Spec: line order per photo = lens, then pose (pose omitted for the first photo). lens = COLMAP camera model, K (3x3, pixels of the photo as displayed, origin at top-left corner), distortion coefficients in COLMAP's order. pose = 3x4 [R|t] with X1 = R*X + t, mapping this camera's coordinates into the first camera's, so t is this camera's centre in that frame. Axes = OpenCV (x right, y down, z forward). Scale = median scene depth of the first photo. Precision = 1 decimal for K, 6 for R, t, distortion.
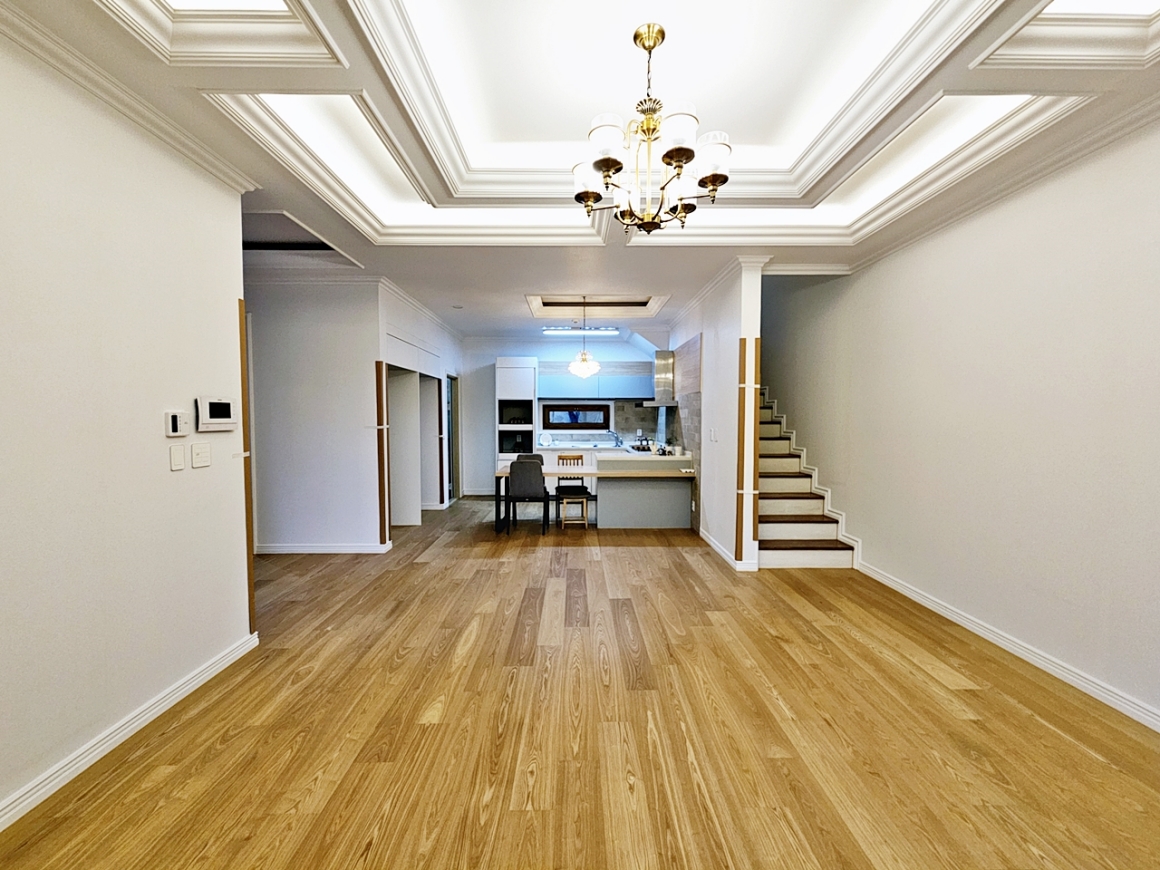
lens RADIAL K [[474.1, 0, 581.3], [0, 474.1, 436.0], [0, 0, 1]] dist [0.000294, -0.000700]
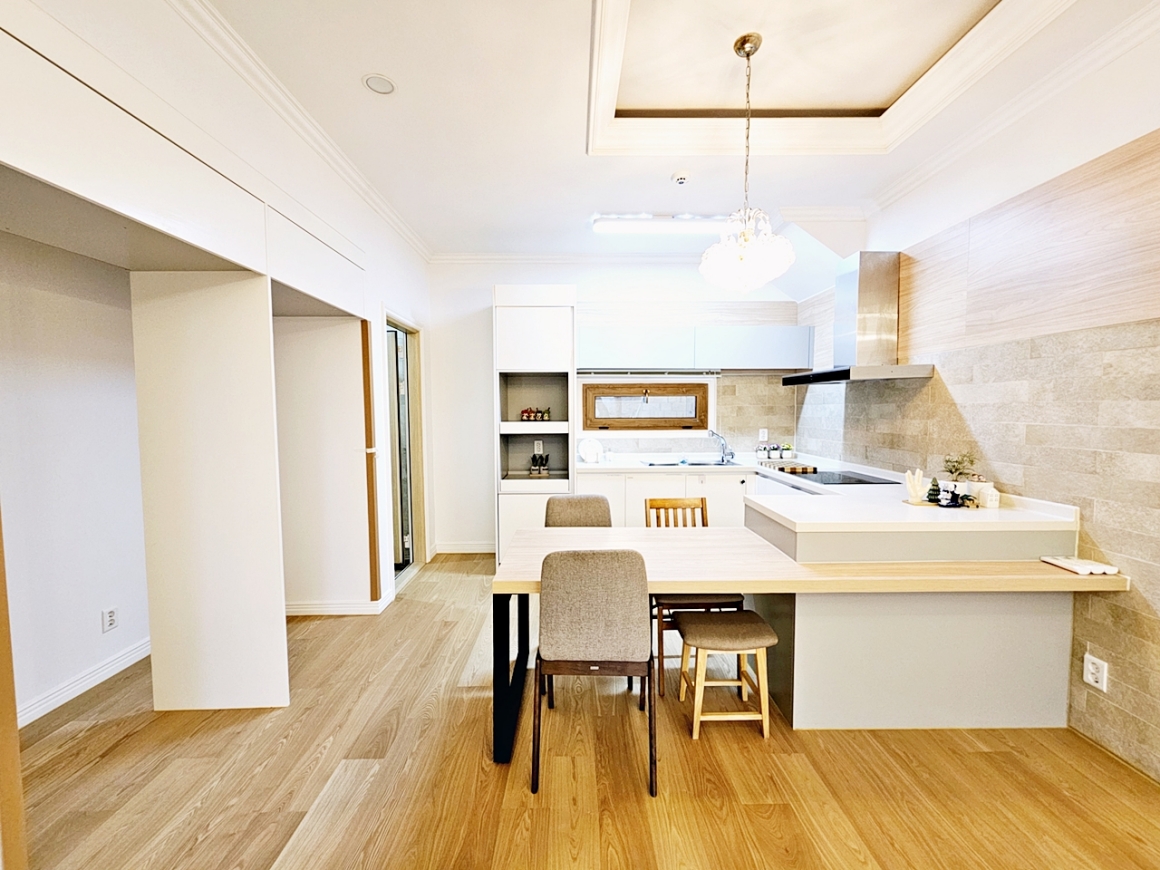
lens RADIAL K [[474.1, 0, 579.9], [0, 474.1, 435.7], [0, 0, 1]] dist [0.000294, -0.000700]
pose [[0.999984, -0.005232, -0.002129, -0.114865], [0.005267, 0.999839, 0.017137, -0.023450], [0.002039, -0.017148, 0.999851, 0.645559]]
